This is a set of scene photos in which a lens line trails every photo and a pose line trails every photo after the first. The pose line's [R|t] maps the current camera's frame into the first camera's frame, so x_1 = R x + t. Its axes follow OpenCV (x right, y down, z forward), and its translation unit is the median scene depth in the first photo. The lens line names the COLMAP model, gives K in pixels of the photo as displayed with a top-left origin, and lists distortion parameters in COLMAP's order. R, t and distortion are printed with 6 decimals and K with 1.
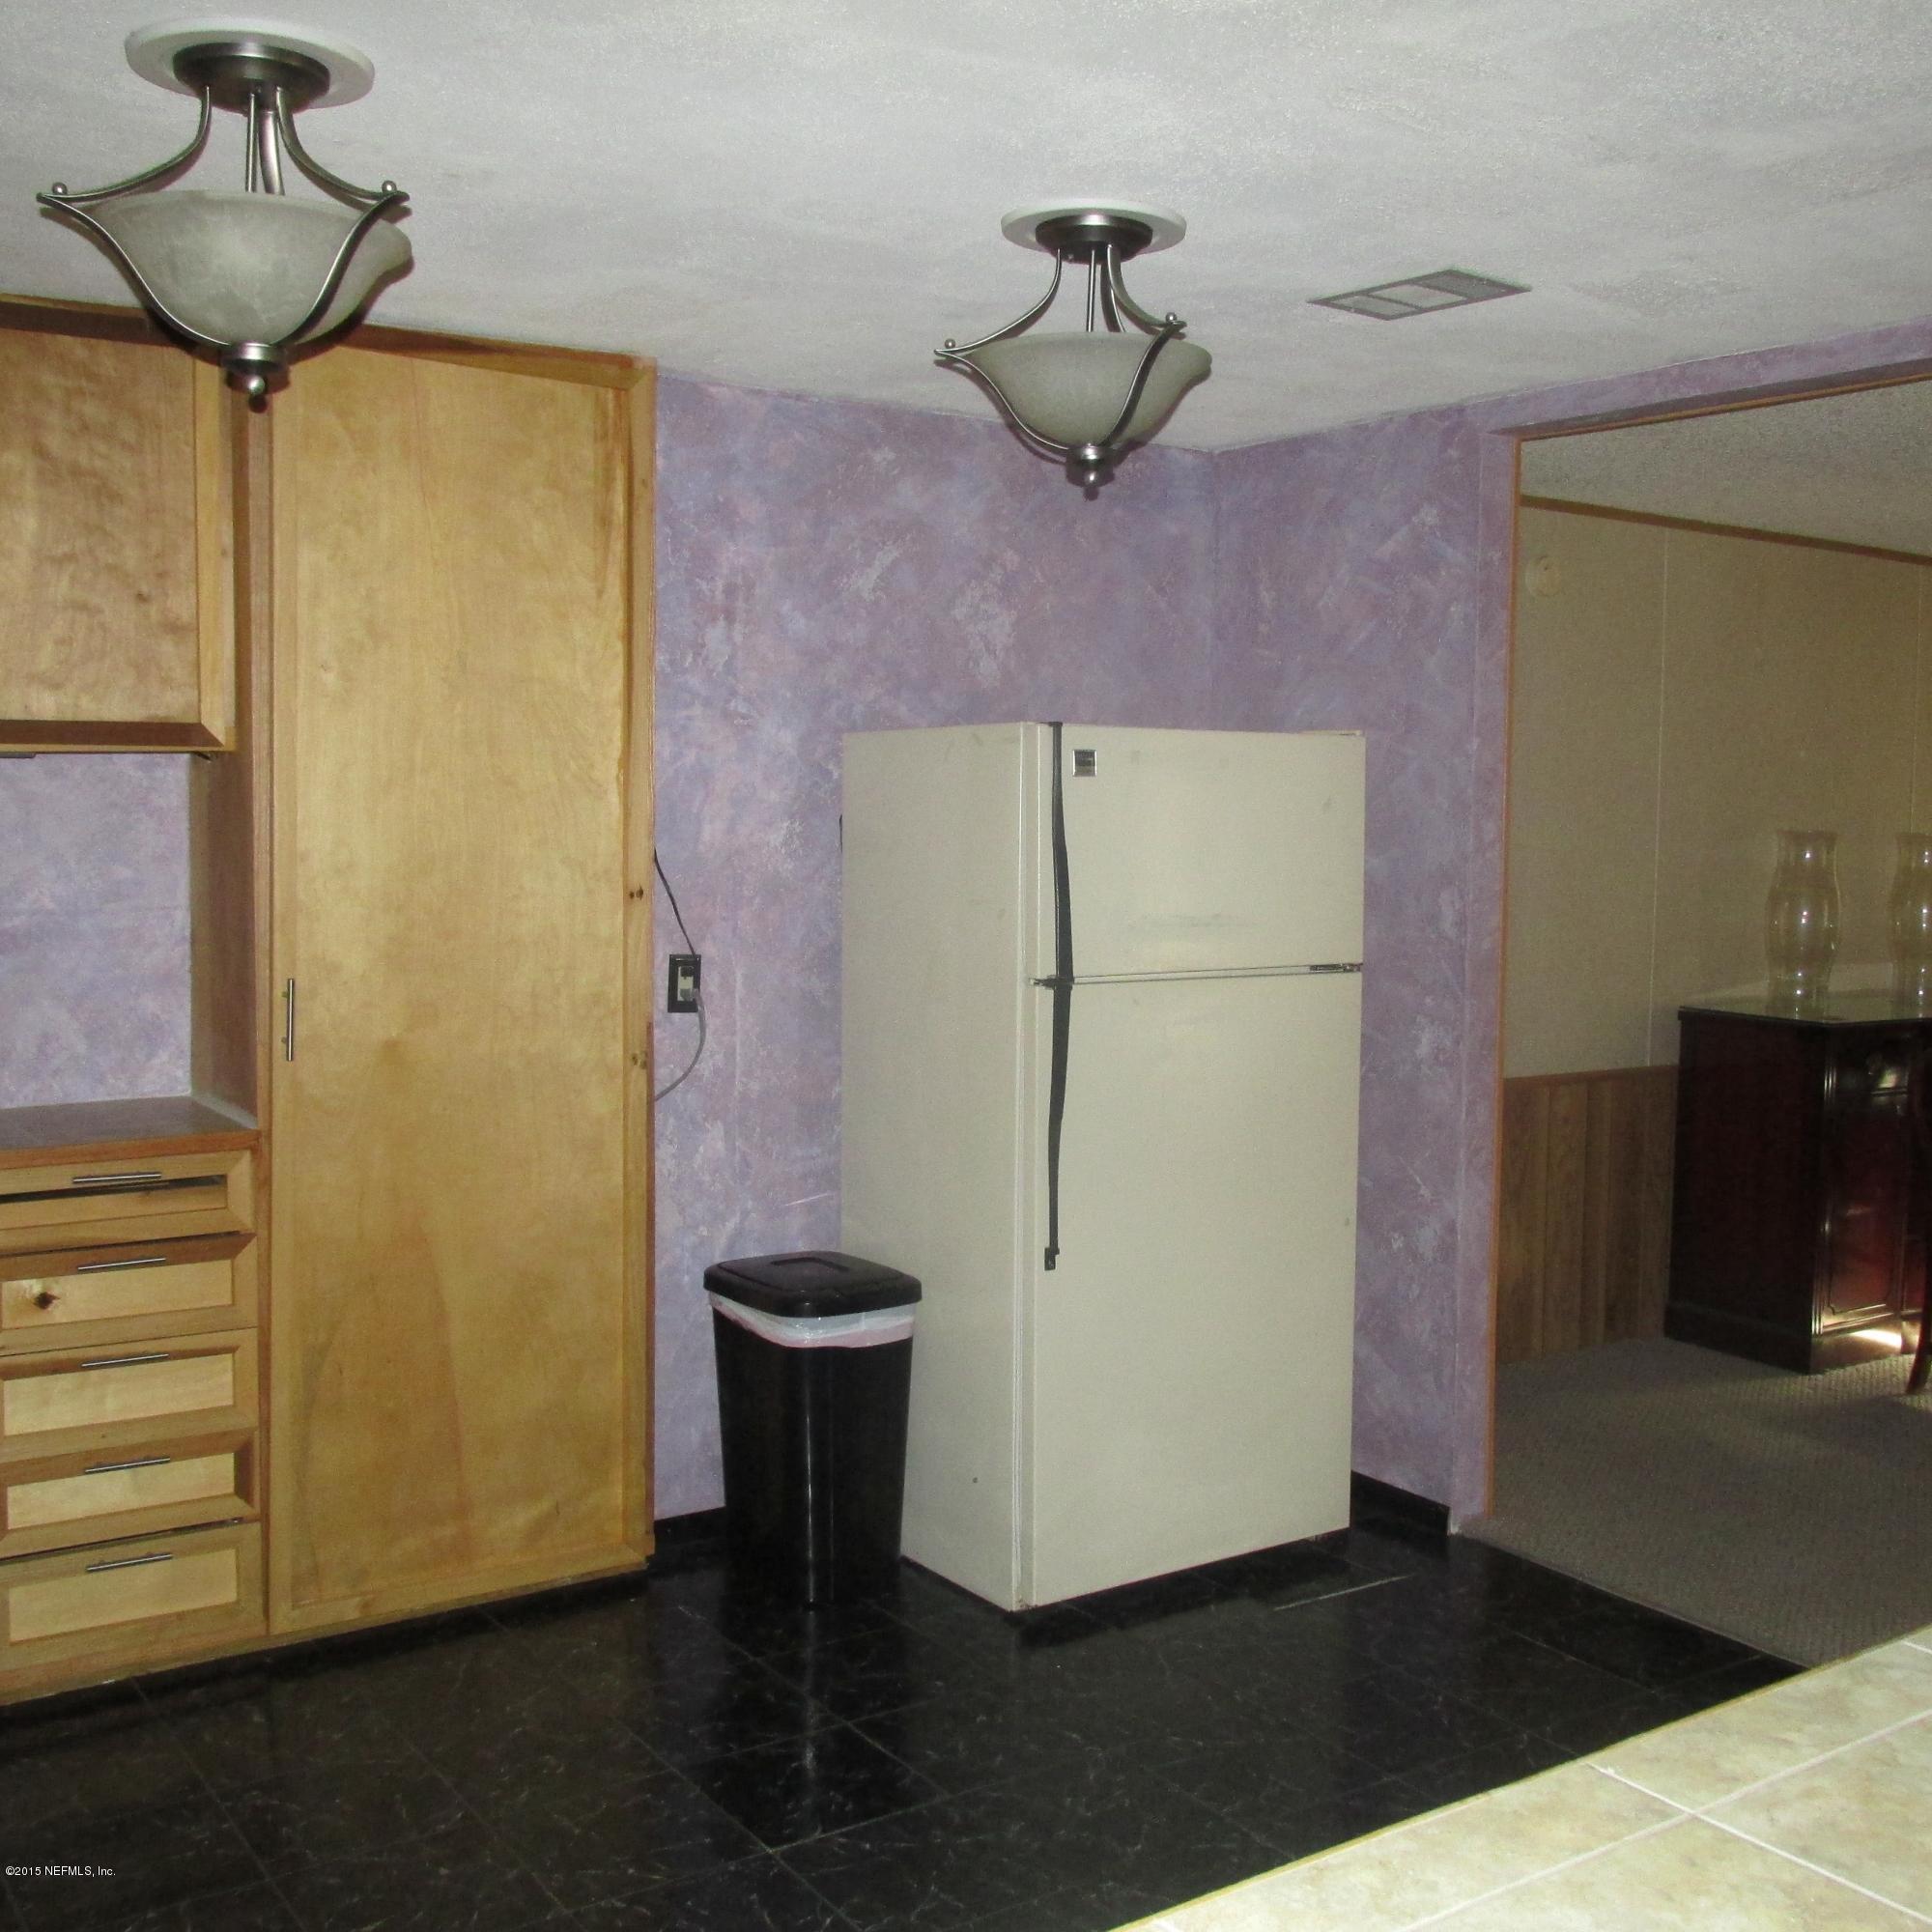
lens RADIAL K [[2137.1, 0, 969.4], [0, 2137.1, 955.4], [0, 0, 1]] dist [-0.041812, 0.000000]
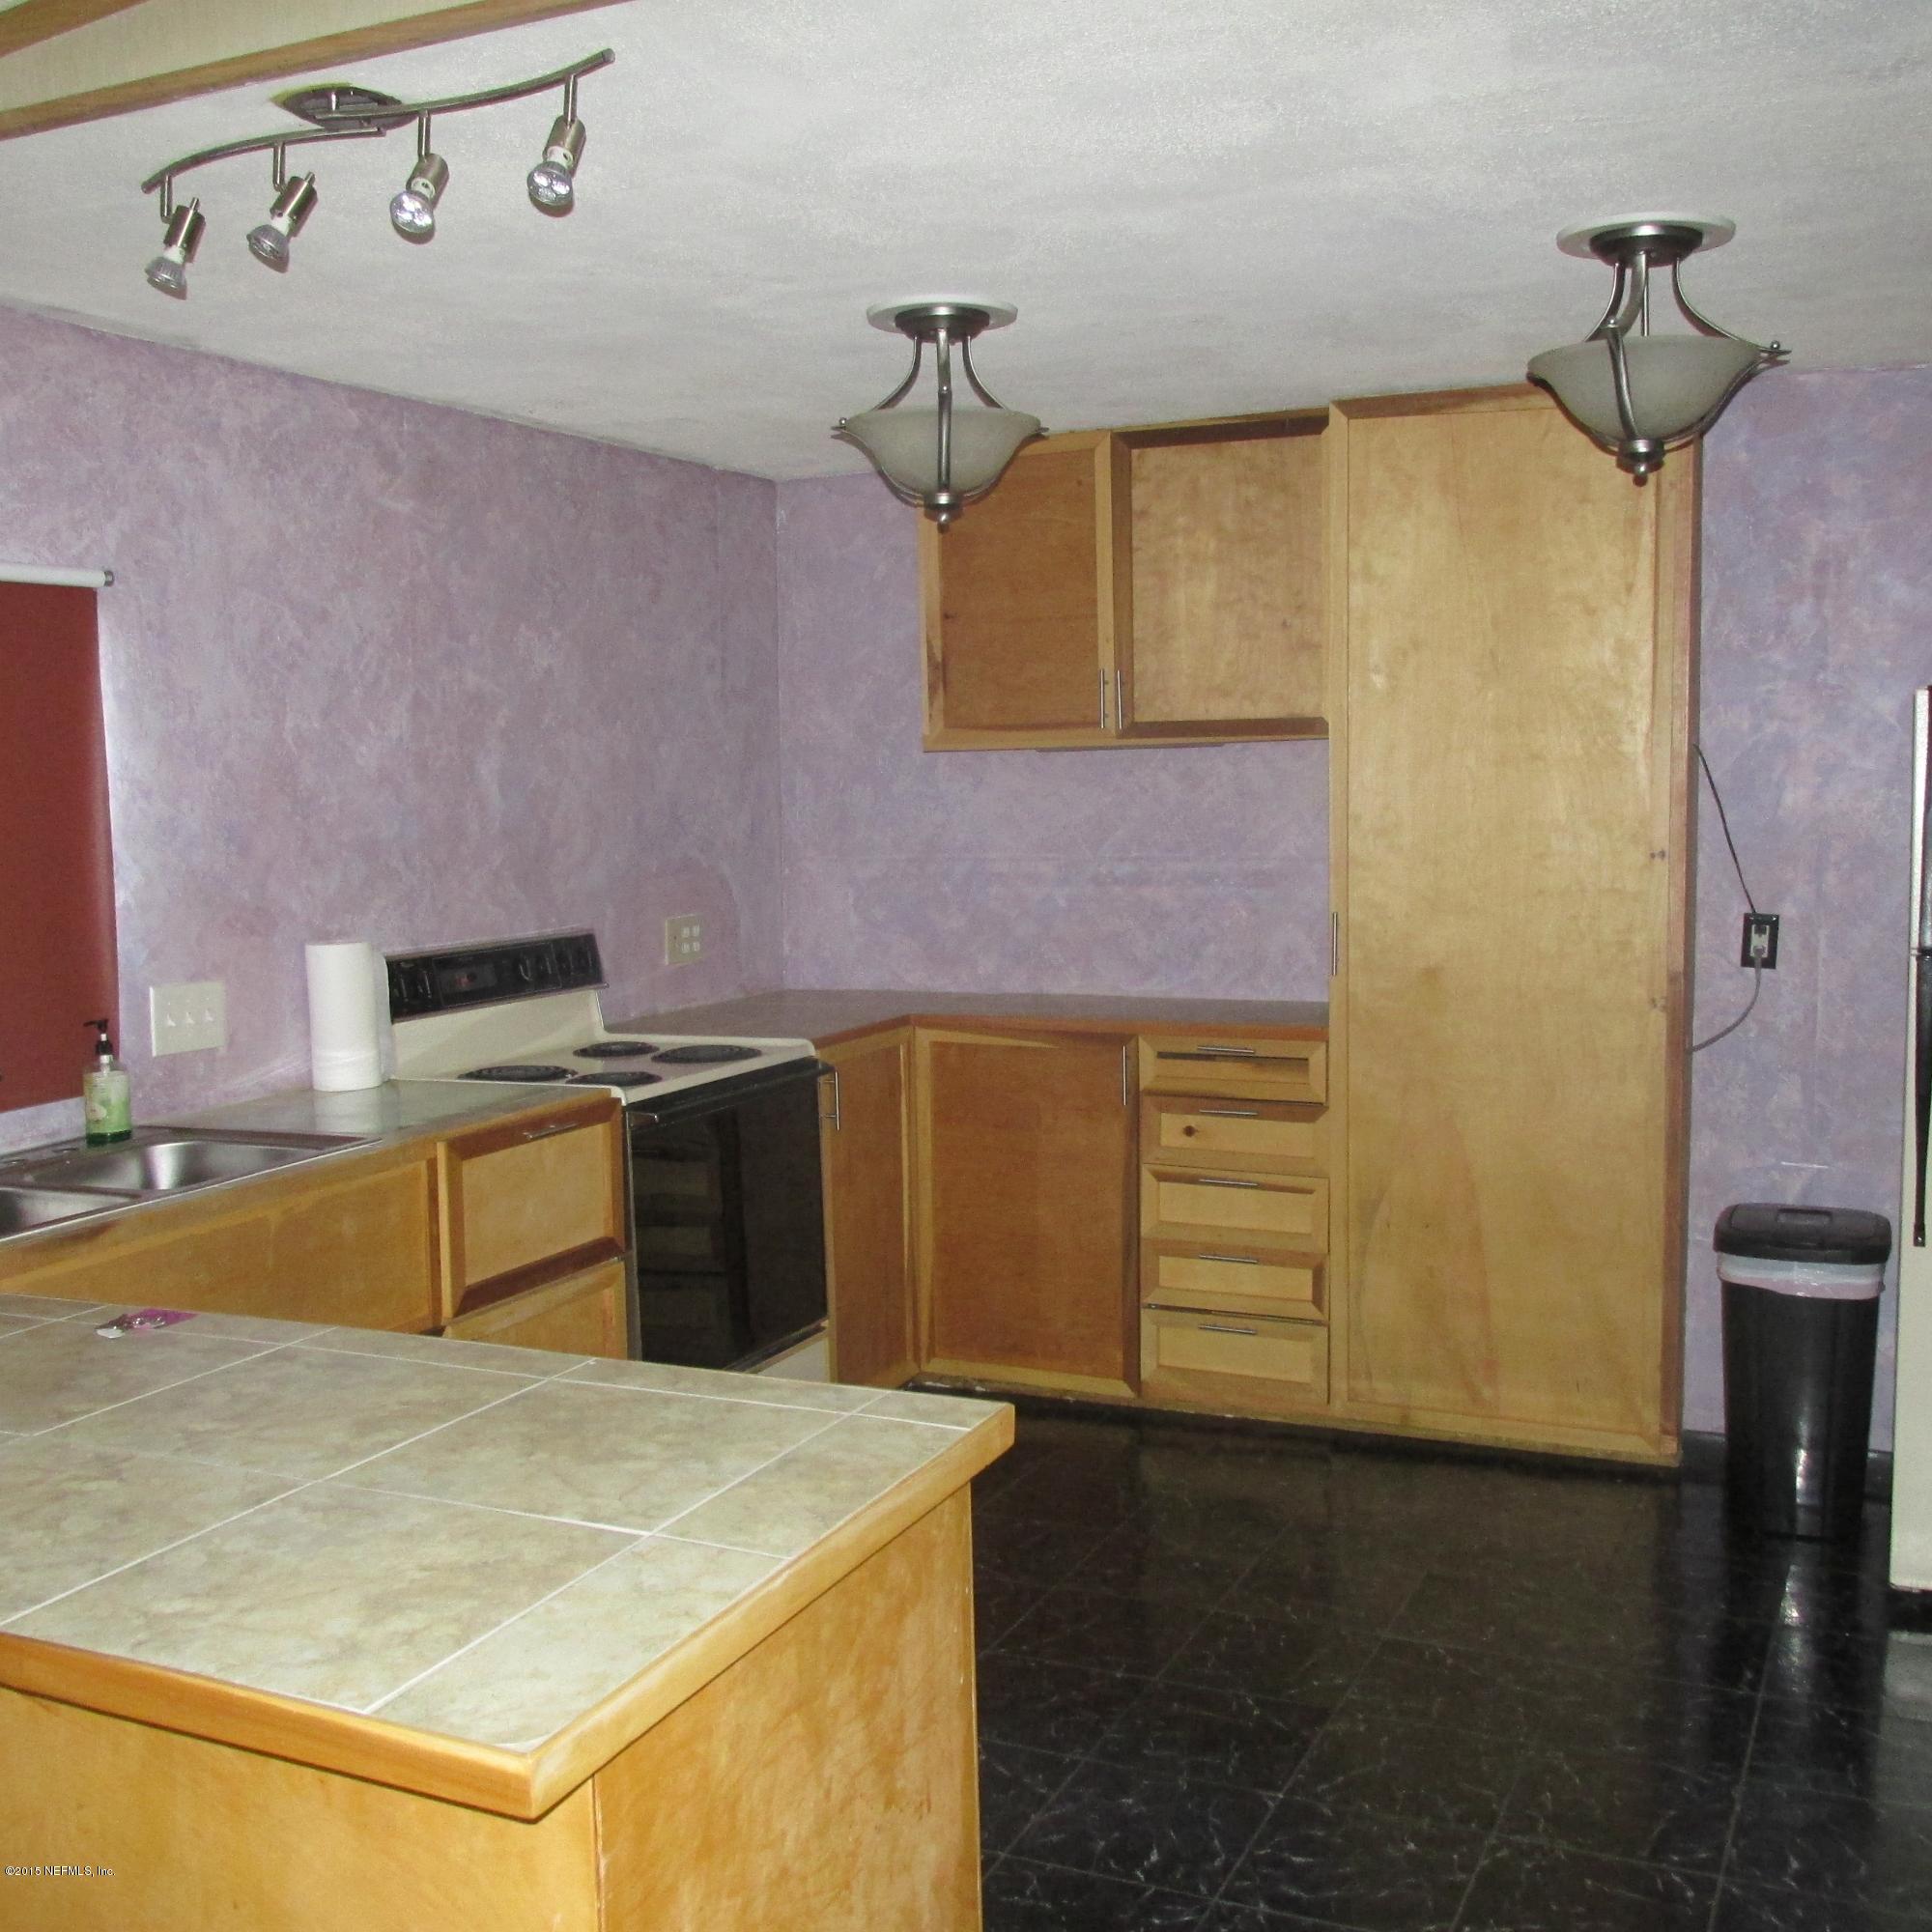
lens RADIAL K [[2137.1, 0, 976.4], [0, 2137.1, 971.4], [0, 0, 1]] dist [-0.041812, 0.000000]
pose [[0.518246, 0.064422, -0.852802, 0.601423], [-0.045358, 0.997826, 0.047813, -0.004808], [0.854028, 0.013902, 0.520041, 0.116124]]
